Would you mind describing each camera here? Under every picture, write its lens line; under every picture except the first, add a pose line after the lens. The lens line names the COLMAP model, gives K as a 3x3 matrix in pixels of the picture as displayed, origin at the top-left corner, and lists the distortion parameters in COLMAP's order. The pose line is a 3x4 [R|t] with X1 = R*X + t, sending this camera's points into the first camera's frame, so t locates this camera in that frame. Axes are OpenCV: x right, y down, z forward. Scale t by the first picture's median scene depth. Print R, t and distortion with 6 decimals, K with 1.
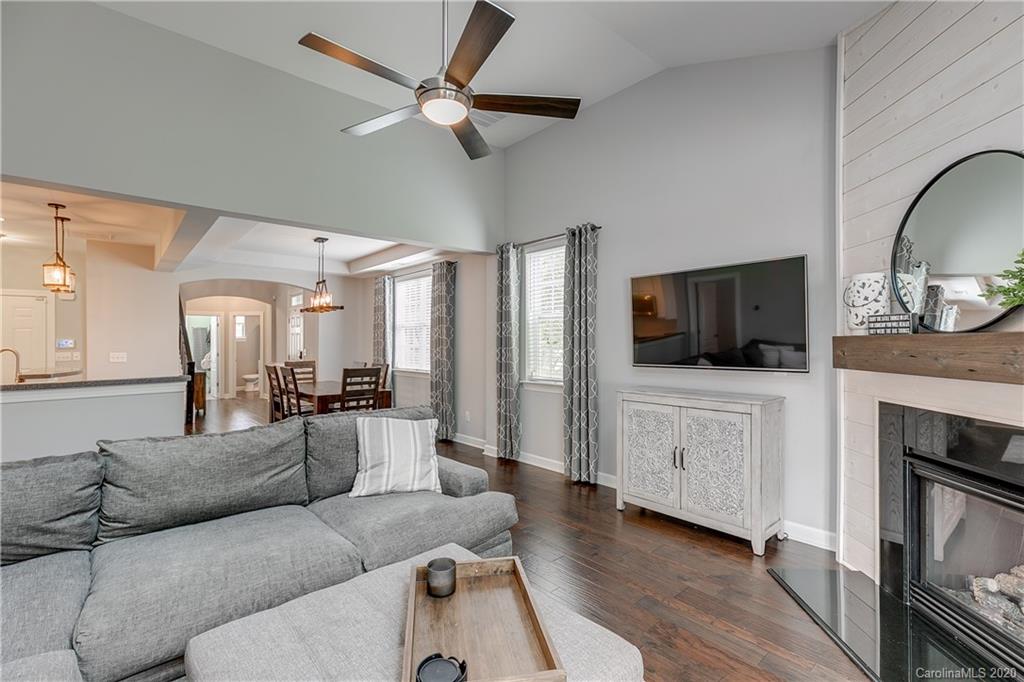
lens RADIAL K [[460.0, 0, 491.3], [0, 460.0, 334.0], [0, 0, 1]] dist [0.004762, -0.000120]
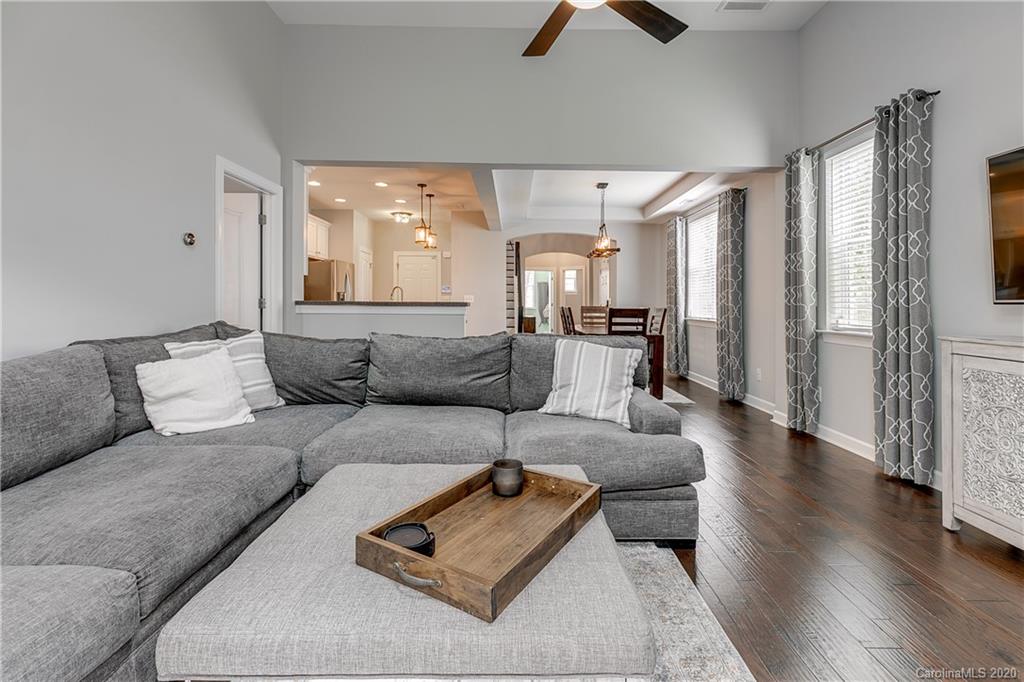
lens RADIAL K [[460.0, 0, 505.3], [0, 460.0, 294.1], [0, 0, 1]] dist [0.004762, -0.000120]
pose [[0.762428, 0.009773, -0.646999, 0.166341], [-0.013499, 0.999909, -0.000804, 0.052029], [0.646932, 0.009347, 0.762490, 0.094495]]
